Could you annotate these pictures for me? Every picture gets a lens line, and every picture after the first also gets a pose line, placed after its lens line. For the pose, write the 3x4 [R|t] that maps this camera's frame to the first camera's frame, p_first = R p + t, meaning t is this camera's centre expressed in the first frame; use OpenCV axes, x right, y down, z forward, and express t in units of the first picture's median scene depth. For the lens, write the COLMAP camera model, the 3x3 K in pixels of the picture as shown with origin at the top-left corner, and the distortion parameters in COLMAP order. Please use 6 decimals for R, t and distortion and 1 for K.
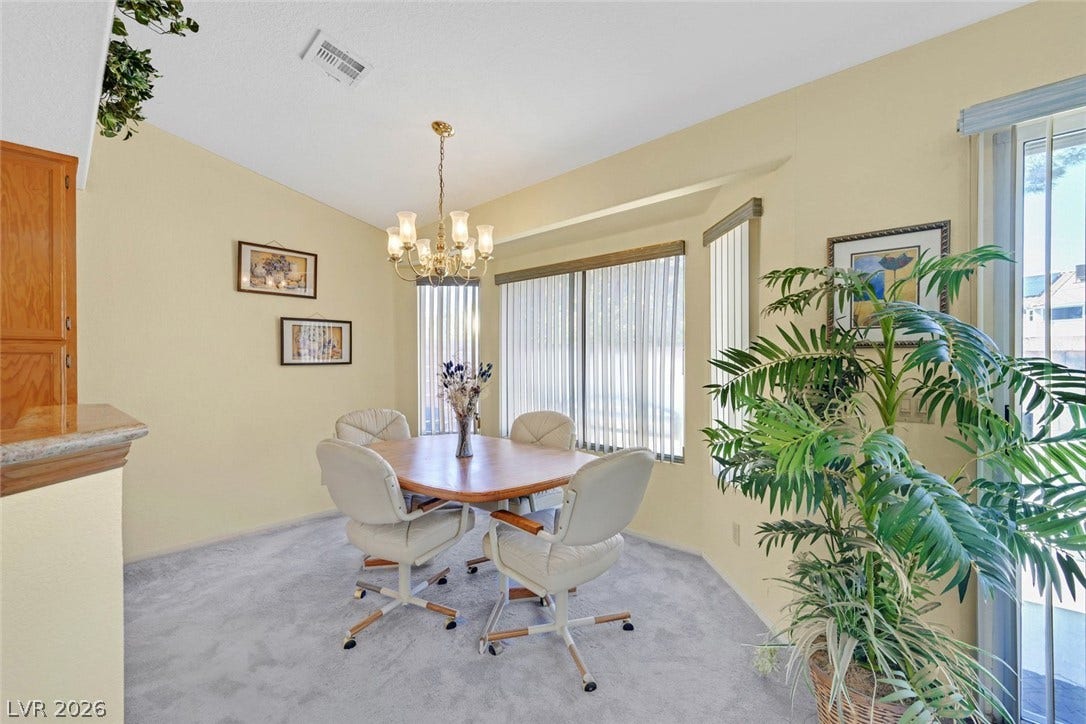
lens RADIAL K [[441.7, 0, 543.3], [0, 441.7, 363.0], [0, 0, 1]] dist [0.001566, 0.000132]
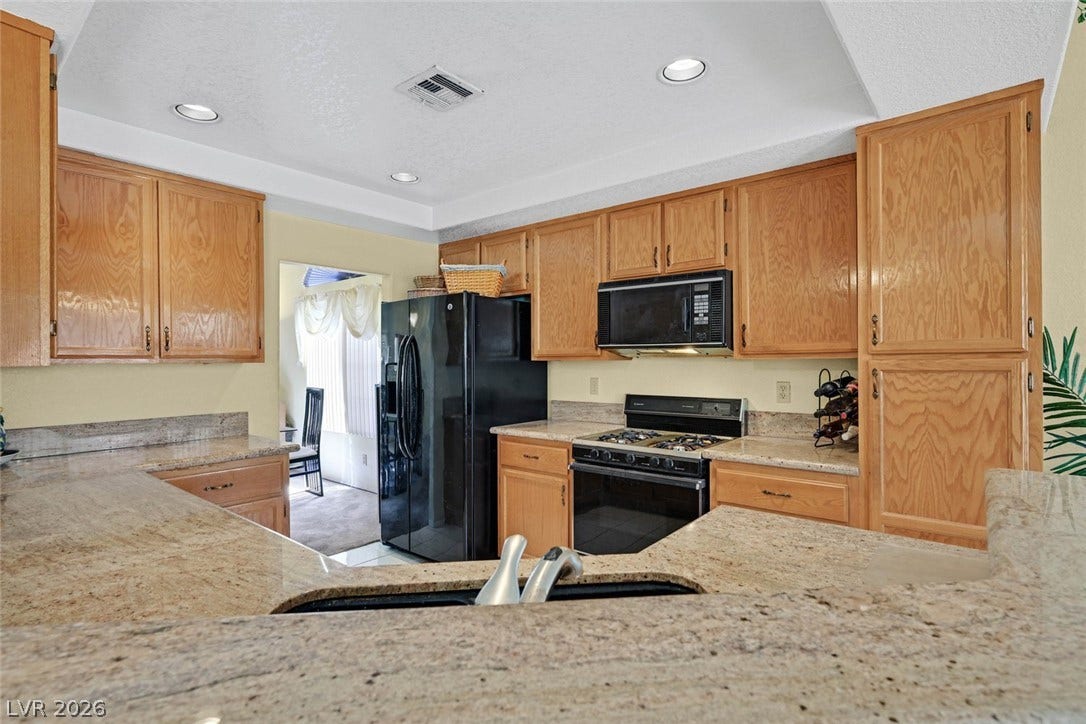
lens RADIAL K [[519.9, 0, 542.9], [0, 519.9, 365.4], [0, 0, 1]] dist [-0.001384, -0.000199]
pose [[0.014439, 0.001759, -0.999894, -0.291374], [0.003277, 0.999993, 0.001807, -0.035478], [0.999890, -0.003303, 0.014433, 0.241947]]
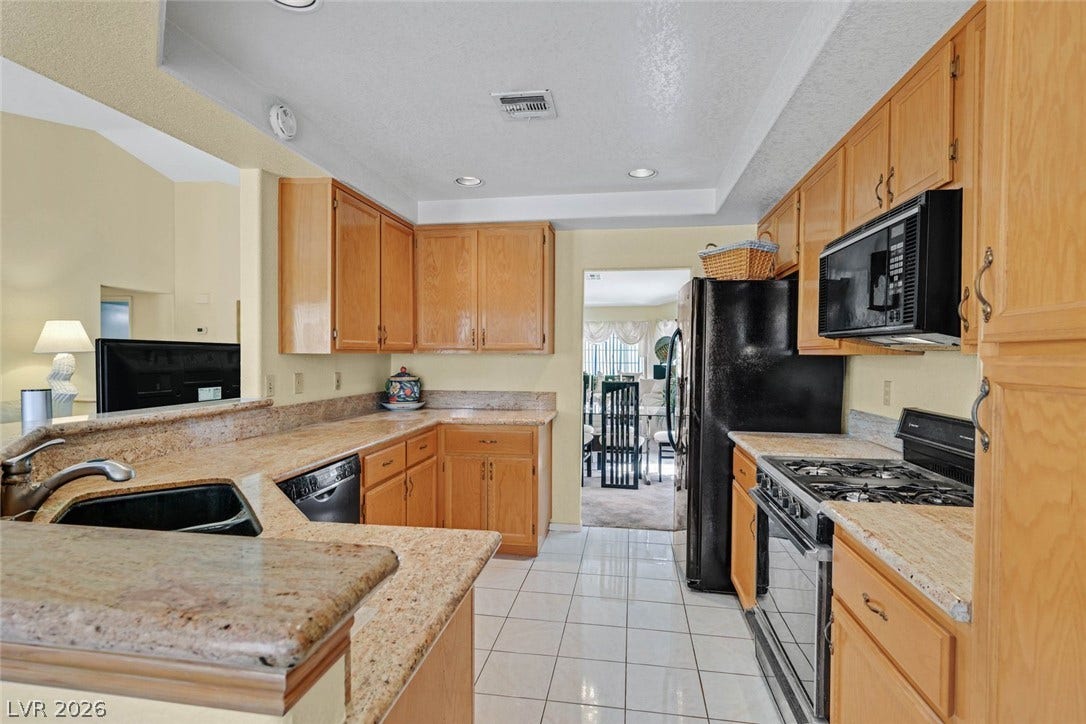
lens RADIAL K [[519.9, 0, 542.0], [0, 519.9, 362.1], [0, 0, 1]] dist [-0.001384, -0.000199]
pose [[-0.843954, -0.003159, -0.536406, -0.731093], [-0.012566, 0.999825, 0.013882, -0.039052], [0.536268, 0.018456, -0.843846, 1.006662]]
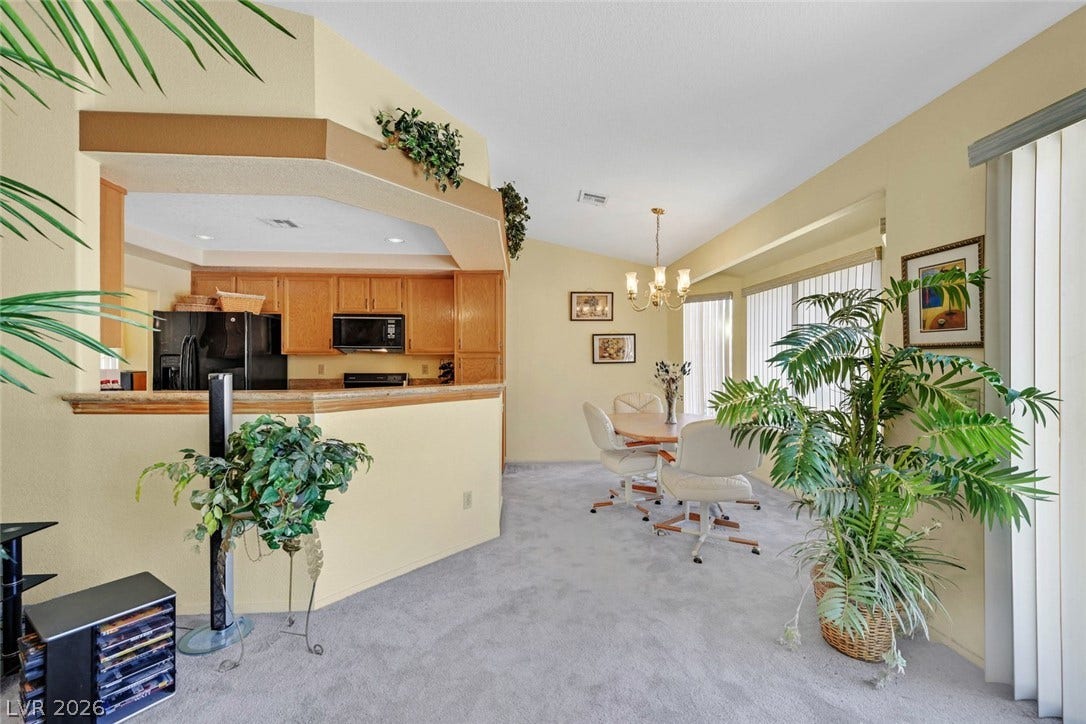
lens RADIAL K [[441.7, 0, 546.3], [0, 441.7, 361.3], [0, 0, 1]] dist [0.001566, 0.000132]
pose [[0.709673, -0.003845, -0.704521, 0.706278], [0.003461, 0.999992, -0.001972, -0.001520], [0.704523, -0.001039, 0.709681, -0.452197]]
